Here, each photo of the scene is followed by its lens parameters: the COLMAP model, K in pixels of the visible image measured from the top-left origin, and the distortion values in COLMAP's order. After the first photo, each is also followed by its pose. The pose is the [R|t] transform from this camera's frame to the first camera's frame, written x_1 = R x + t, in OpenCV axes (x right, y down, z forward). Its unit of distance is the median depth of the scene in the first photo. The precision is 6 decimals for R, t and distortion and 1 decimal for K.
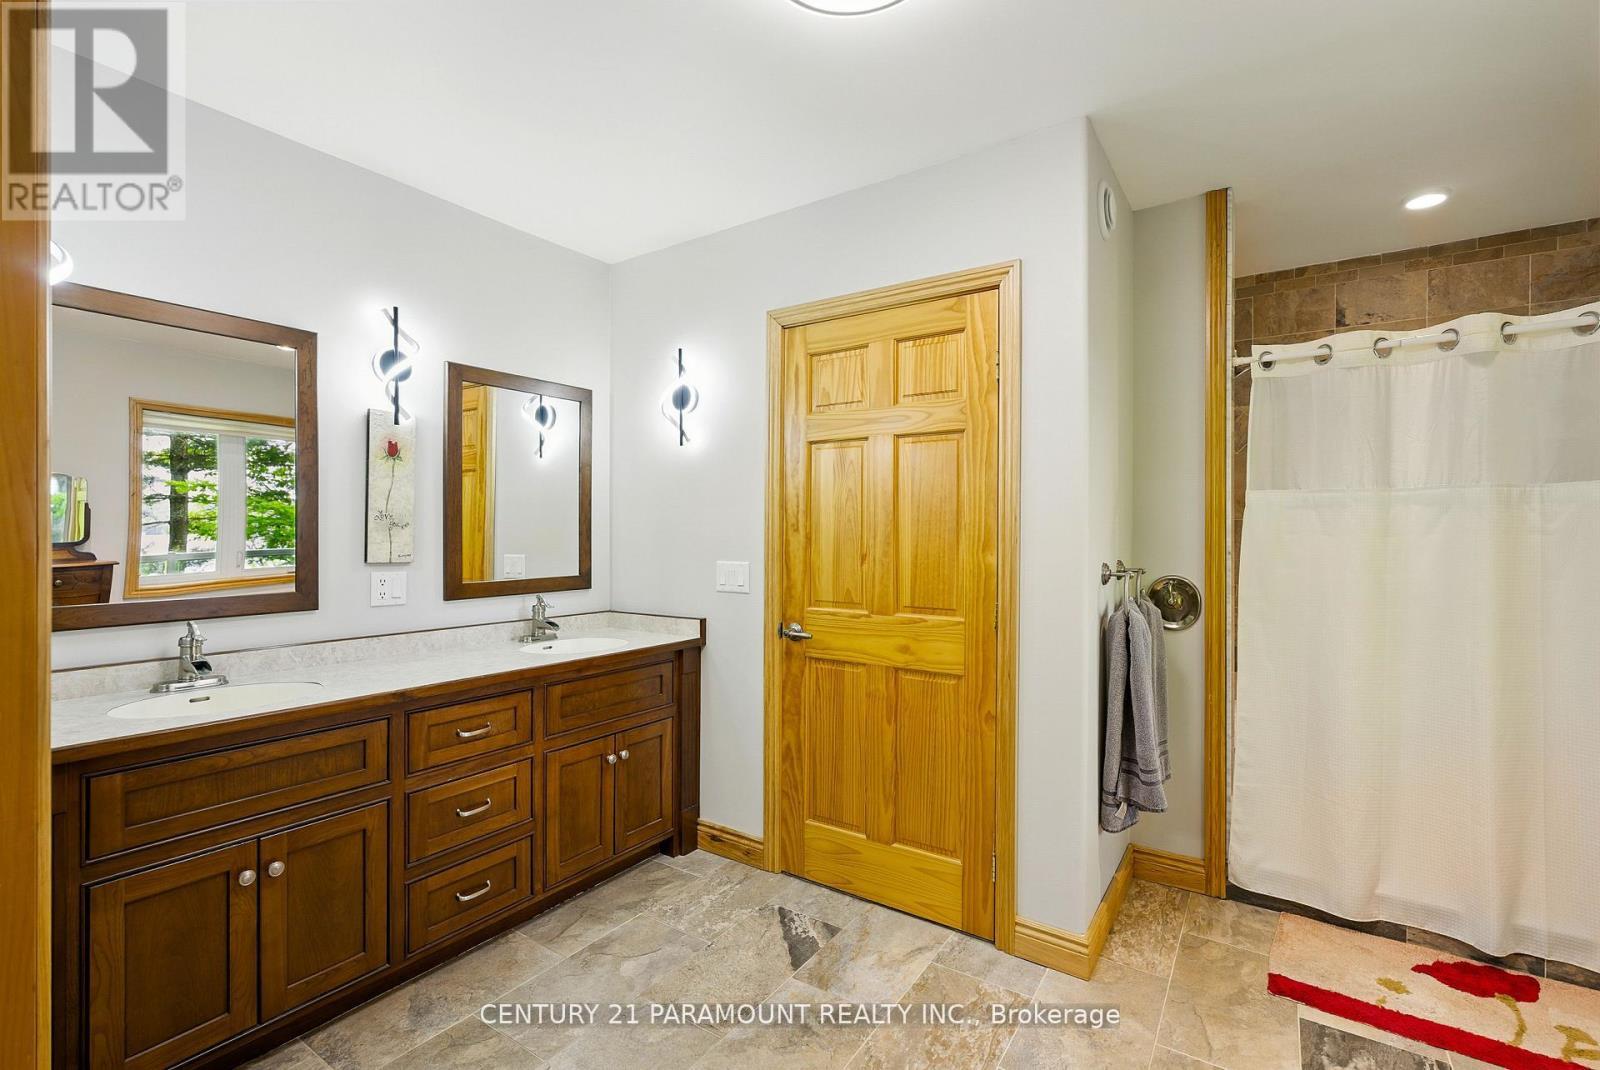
lens RADIAL K [[727.8, 0, 800.8], [0, 727.8, 532.4], [0, 0, 1]] dist [-0.001403, 0.000112]
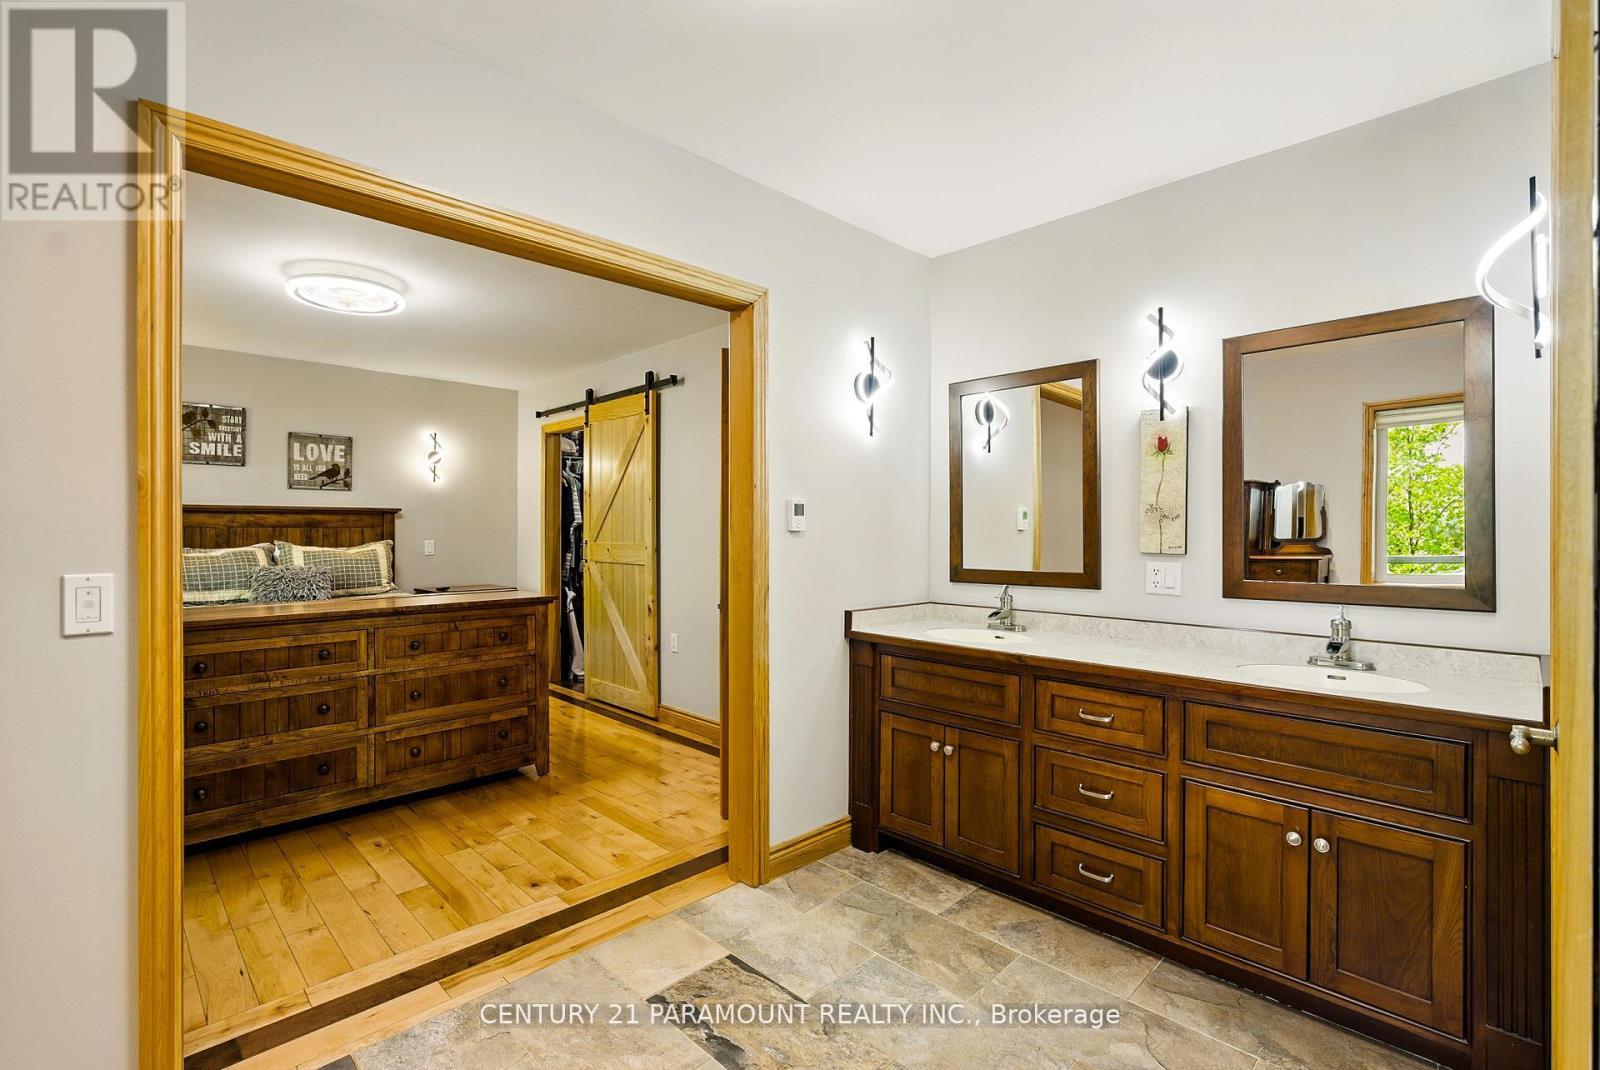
lens RADIAL K [[727.8, 0, 800.8], [0, 727.8, 532.4], [0, 0, 1]] dist [-0.001403, 0.000112]
pose [[-0.200258, -0.003702, -0.979736, 0.610105], [-0.002125, 0.999992, -0.003345, 0.017292], [0.979741, 0.001412, -0.200264, 0.762659]]
